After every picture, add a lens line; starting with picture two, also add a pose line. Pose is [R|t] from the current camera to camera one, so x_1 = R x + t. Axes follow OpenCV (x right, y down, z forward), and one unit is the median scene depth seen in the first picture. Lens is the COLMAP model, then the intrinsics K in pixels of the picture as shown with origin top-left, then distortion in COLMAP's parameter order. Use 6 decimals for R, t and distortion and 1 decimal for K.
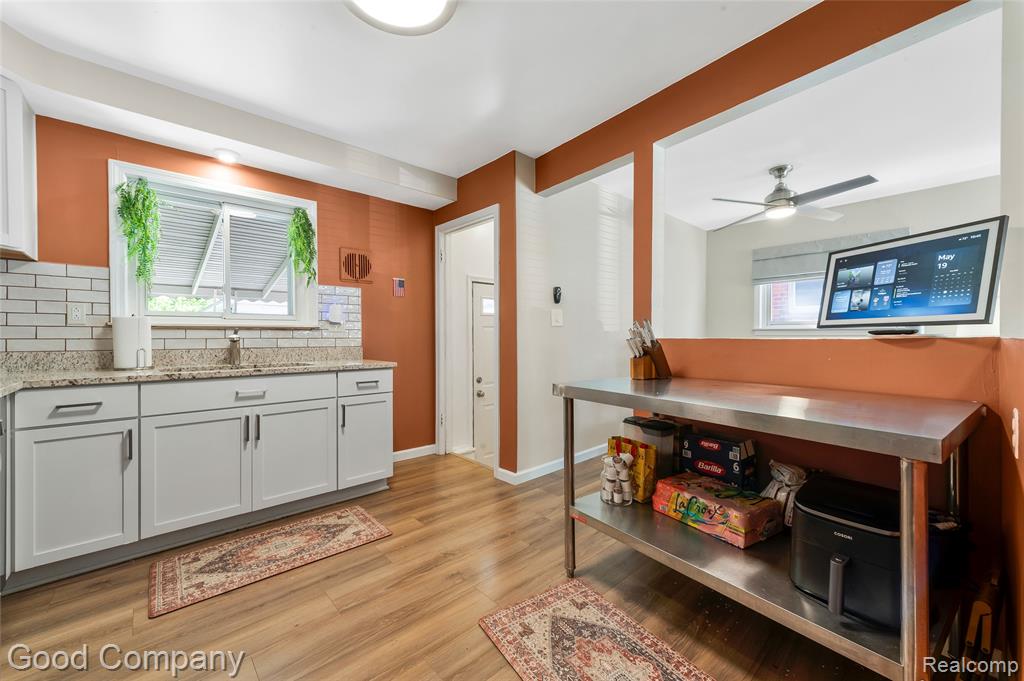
lens RADIAL K [[409.5, 0, 518.4], [0, 409.5, 334.6], [0, 0, 1]] dist [0.012473, -0.002373]
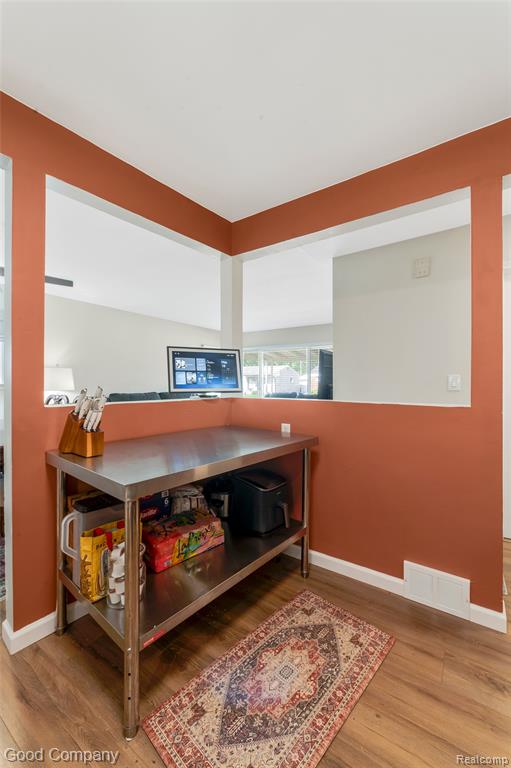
lens RADIAL K [[307.1, 0, 254.5], [0, 307.1, 382.2], [0, 0, 1]] dist [0.012473, -0.002373]
pose [[-0.211184, 0.004719, 0.977435, -0.517860], [-0.006620, 0.999958, -0.006258, -0.057476], [-0.977424, -0.007793, -0.211144, 0.982481]]
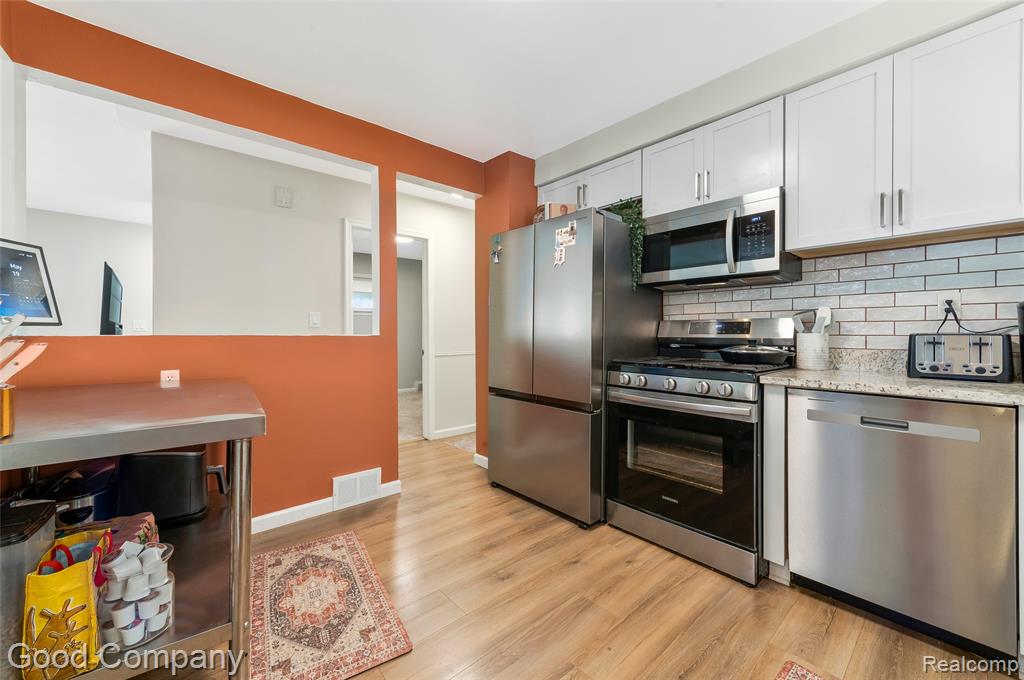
lens RADIAL K [[409.5, 0, 503.7], [0, 409.5, 328.9], [0, 0, 1]] dist [0.012473, -0.002373]
pose [[-0.998839, 0.003166, 0.048069, -0.311978], [0.002530, 0.999909, -0.013277, 0.004590], [-0.048107, -0.013140, -0.998756, 1.723849]]
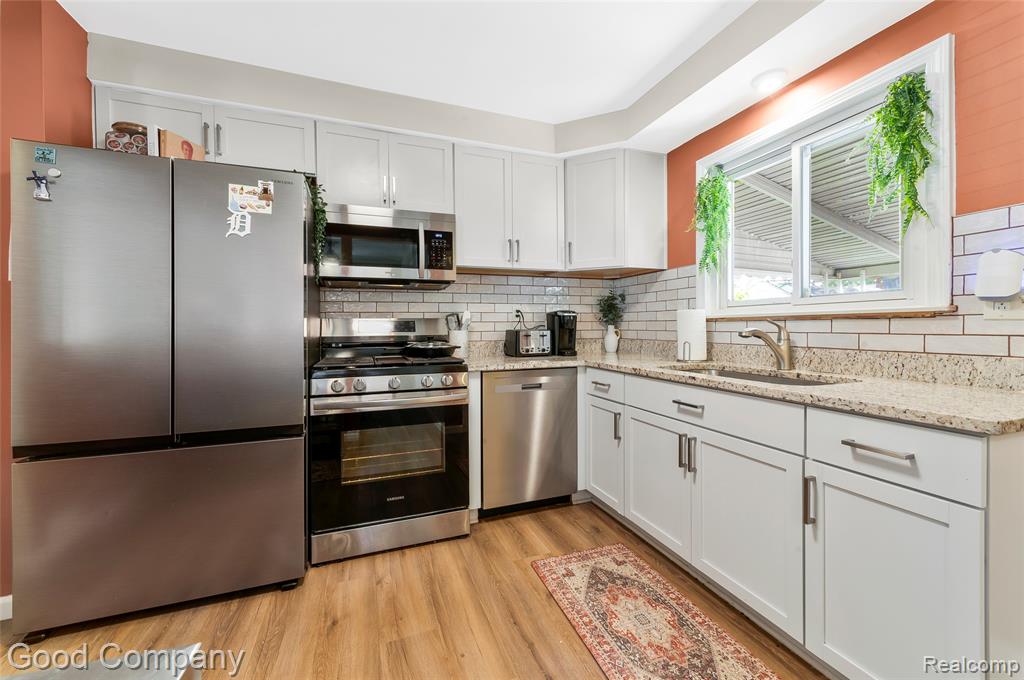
lens RADIAL K [[409.5, 0, 519.7], [0, 409.5, 327.4], [0, 0, 1]] dist [0.012473, -0.002373]
pose [[-0.380650, 0.010210, -0.924663, 0.213858], [0.012364, 0.999906, 0.005952, -0.014622], [0.924637, -0.009167, -0.380740, 1.304236]]
